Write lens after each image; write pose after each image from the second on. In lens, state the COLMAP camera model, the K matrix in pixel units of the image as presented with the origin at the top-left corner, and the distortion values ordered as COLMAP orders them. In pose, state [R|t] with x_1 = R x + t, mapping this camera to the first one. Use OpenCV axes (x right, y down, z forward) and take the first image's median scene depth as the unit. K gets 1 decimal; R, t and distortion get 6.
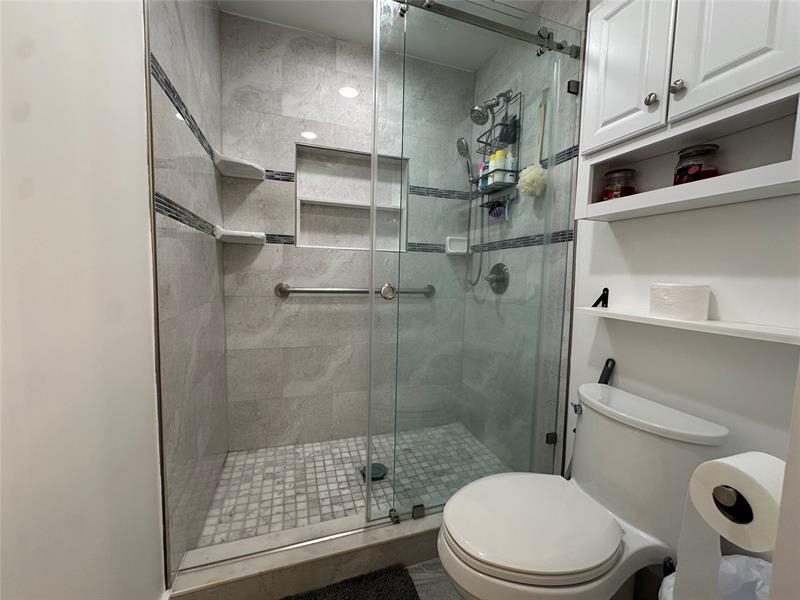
lens RADIAL K [[320.7, 0, 399.4], [0, 320.7, 299.1], [0, 0, 1]] dist [-0.003949, 0.000740]
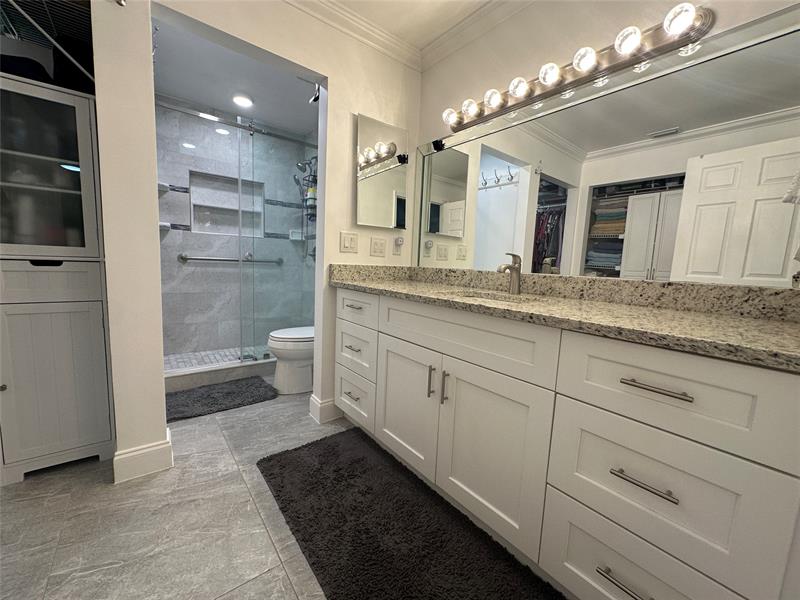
lens RADIAL K [[320.7, 0, 399.4], [0, 320.7, 299.1], [0, 0, 1]] dist [-0.003949, 0.000740]
pose [[0.939095, -0.022047, 0.342951, 0.112560], [0.007436, 0.999010, 0.043859, 0.115677], [-0.343579, -0.038637, 0.938329, -0.916178]]
